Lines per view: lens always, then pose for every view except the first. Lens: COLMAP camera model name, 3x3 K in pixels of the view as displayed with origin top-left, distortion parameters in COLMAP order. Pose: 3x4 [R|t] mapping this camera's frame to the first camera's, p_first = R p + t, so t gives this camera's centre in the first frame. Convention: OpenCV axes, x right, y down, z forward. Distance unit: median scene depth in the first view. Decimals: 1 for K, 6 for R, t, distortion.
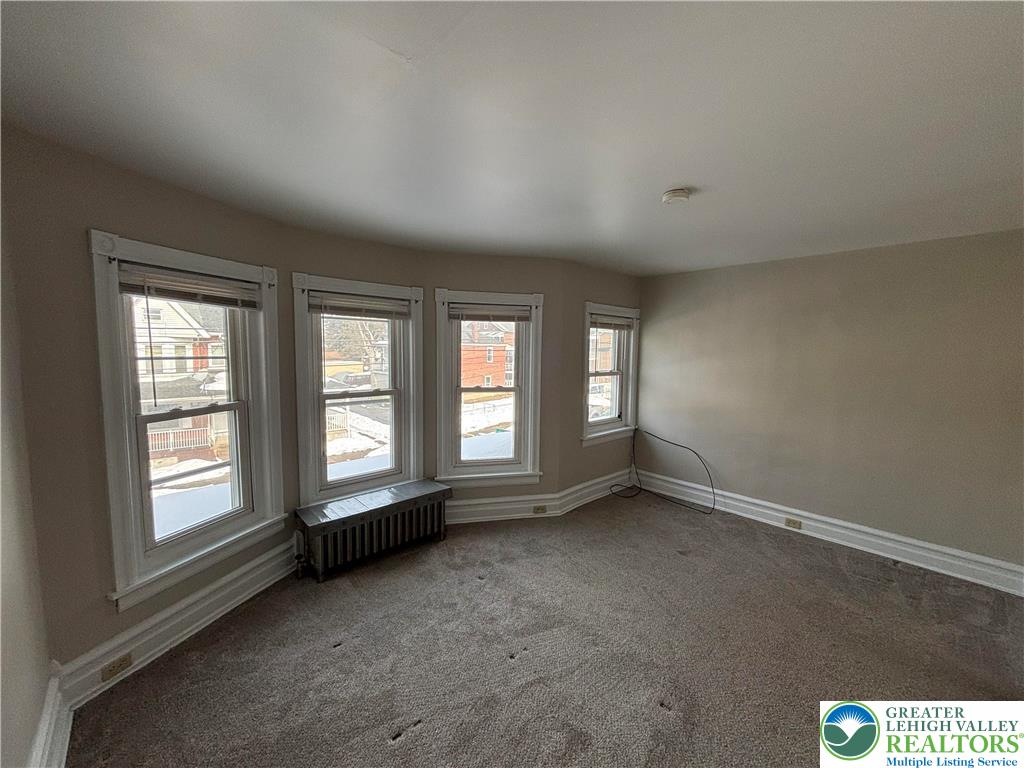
lens RADIAL K [[411.9, 0, 512.0], [0, 411.9, 384.0], [0, 0, 1]] dist [0.000319, 0.000021]
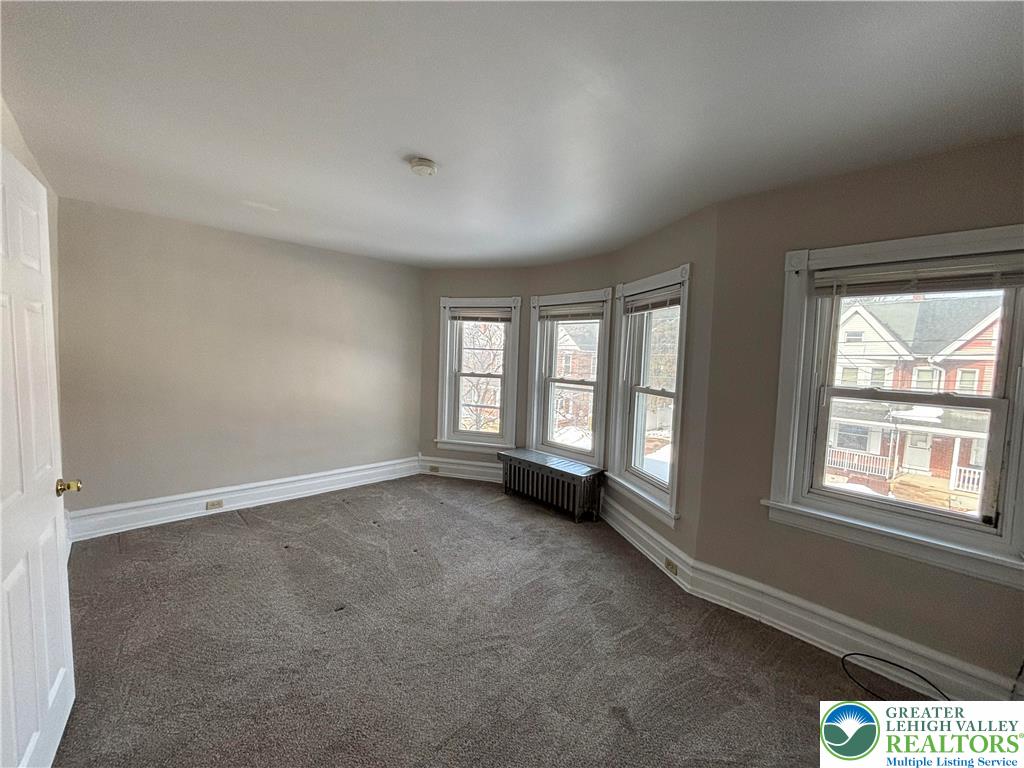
lens RADIAL K [[411.9, 0, 512.0], [0, 411.9, 384.0], [0, 0, 1]] dist [0.000319, 0.000021]
pose [[0.016423, 0.056976, -0.998240, 0.883050], [-0.123629, 0.990830, 0.054520, -0.015118], [0.992193, 0.122516, 0.023316, 0.781062]]
